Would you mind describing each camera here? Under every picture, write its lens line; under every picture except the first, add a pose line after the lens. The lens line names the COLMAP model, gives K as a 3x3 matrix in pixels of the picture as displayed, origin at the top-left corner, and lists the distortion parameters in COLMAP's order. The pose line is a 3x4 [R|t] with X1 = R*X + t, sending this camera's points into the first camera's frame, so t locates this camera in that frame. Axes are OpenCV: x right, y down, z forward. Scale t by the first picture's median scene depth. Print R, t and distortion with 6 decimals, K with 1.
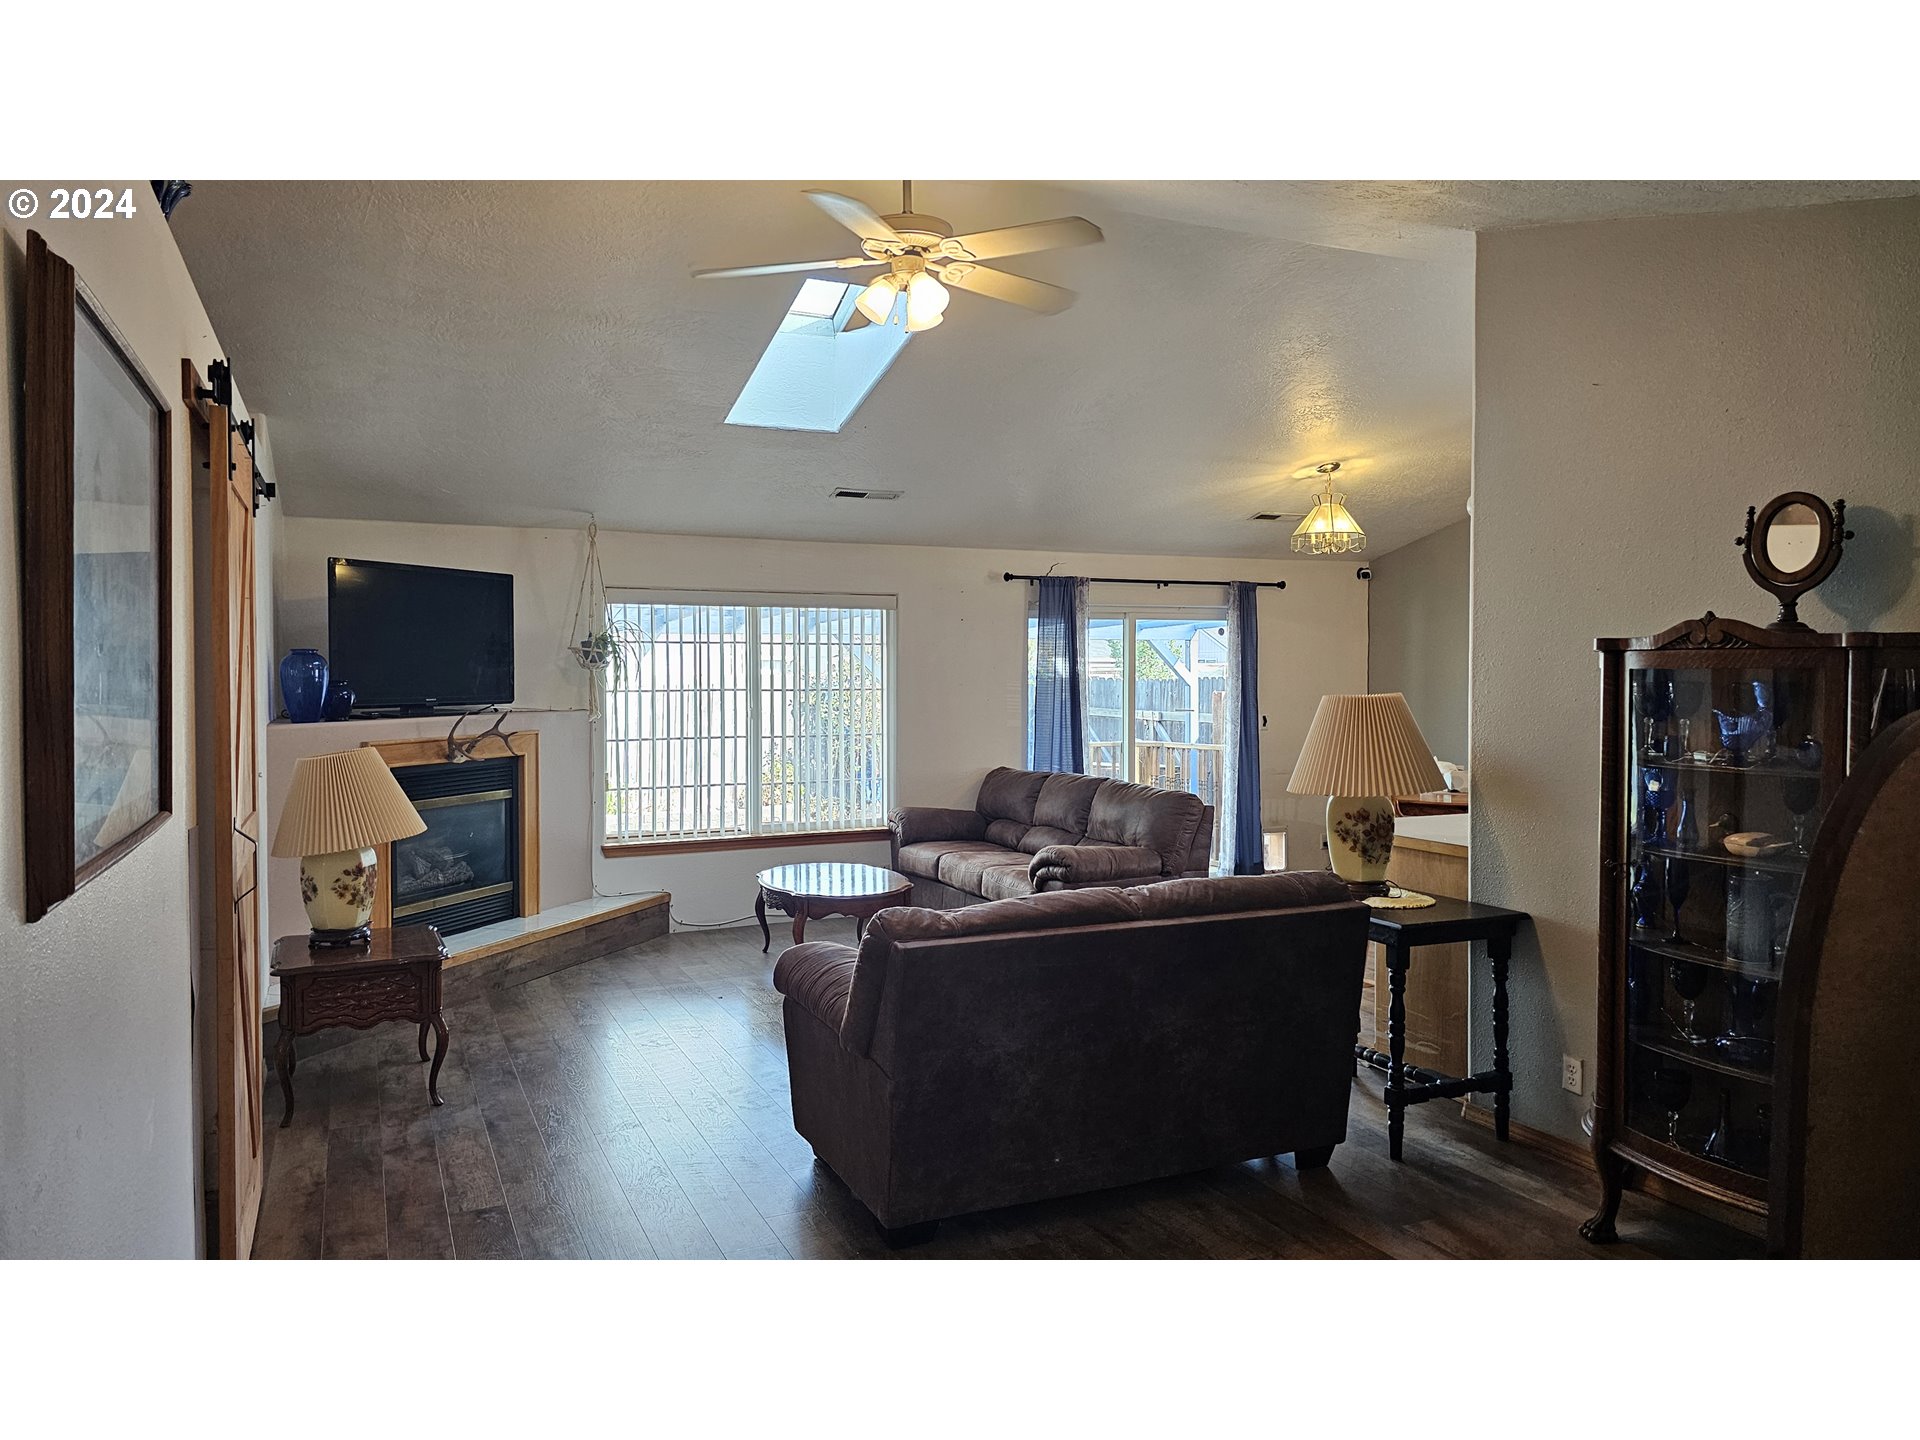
lens RADIAL K [[1281.7, 0, 952.1], [0, 1281.7, 708.1], [0, 0, 1]] dist [0.071500, -0.073396]
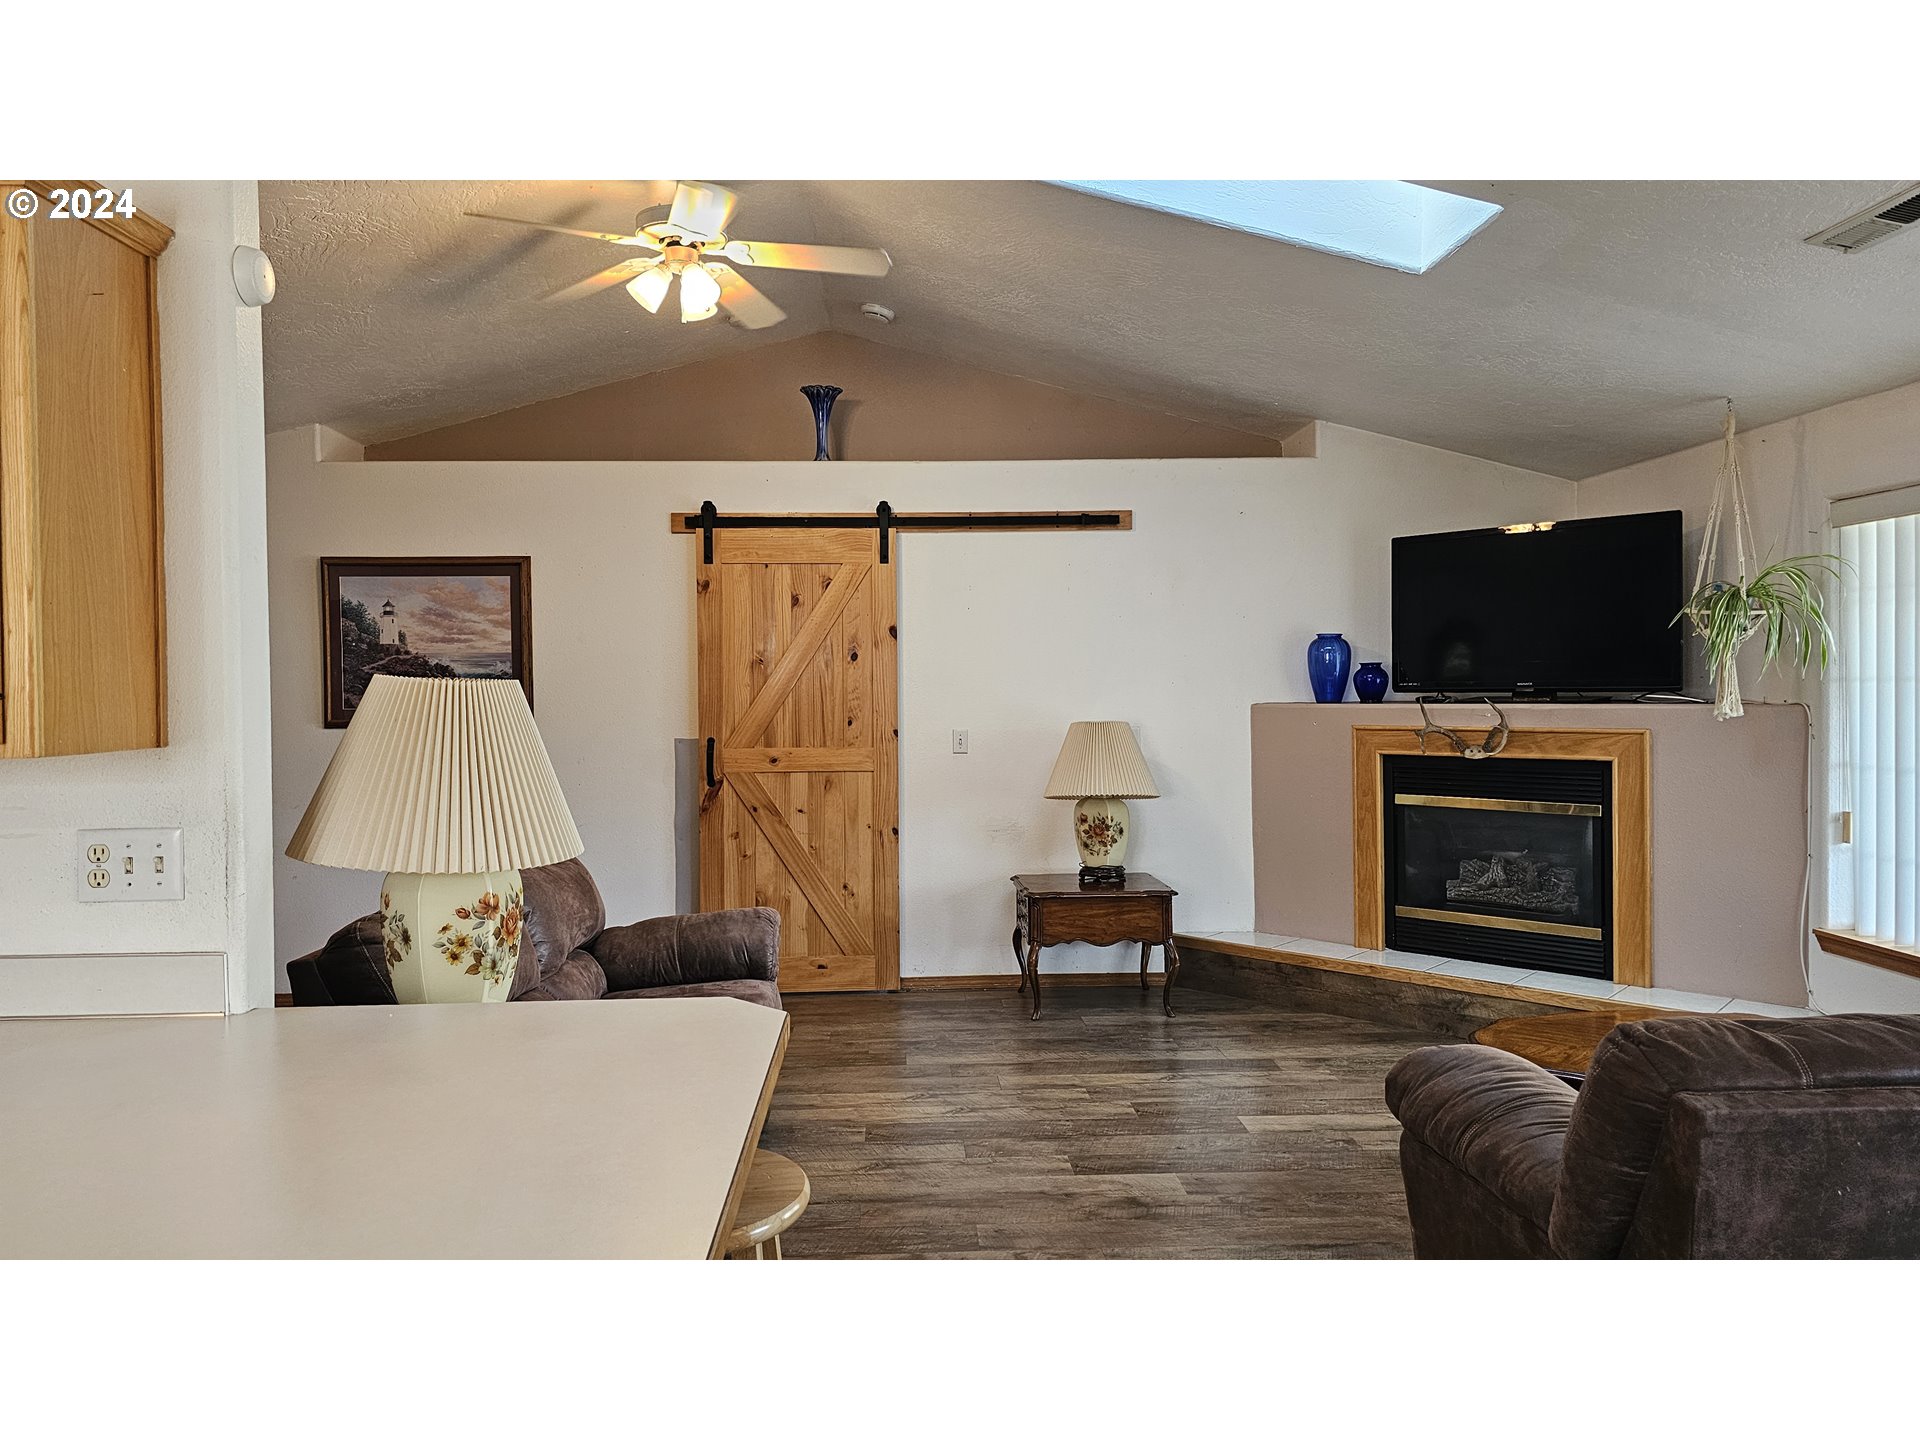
lens RADIAL K [[1295.8, 0, 951.3], [0, 1295.8, 708.3], [0, 0, 1]] dist [0.076269, -0.075785]
pose [[-0.376039, 0.025353, -0.926257, 0.484229], [-0.015361, 0.999318, 0.033589, -0.012501], [0.926476, 0.026859, -0.375393, 0.903787]]
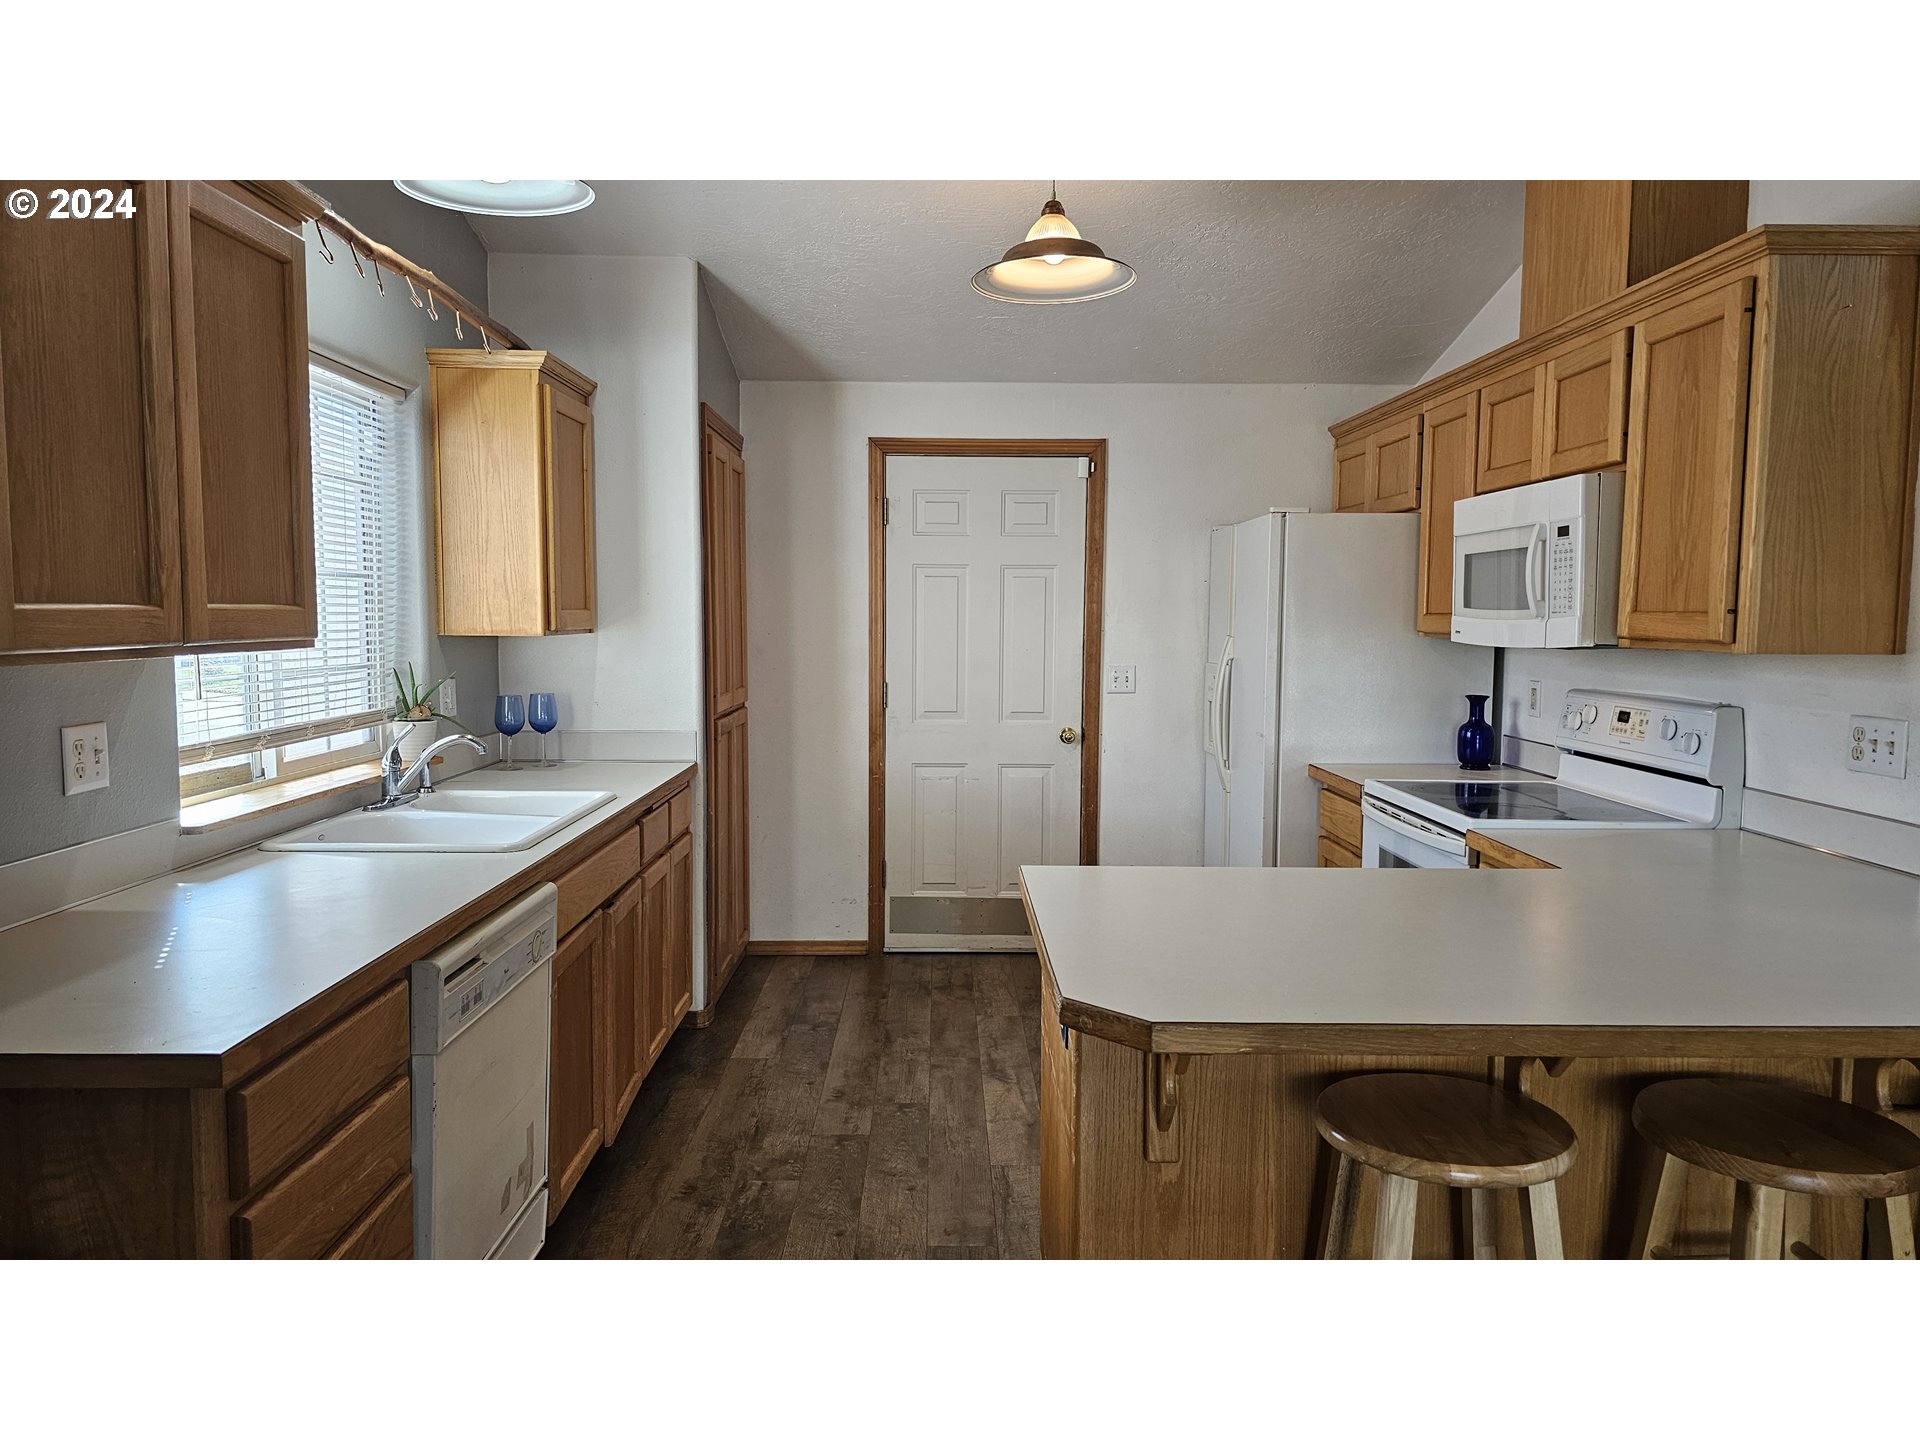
lens RADIAL K [[1279.5, 0, 955.0], [0, 1279.5, 720.1], [0, 0, 1]] dist [0.089056, -0.093815]
pose [[-0.914335, -0.035479, 0.403402, 0.369952], [0.008965, 0.994137, 0.107754, -0.014673], [-0.404860, 0.102140, -0.908656, 1.070906]]
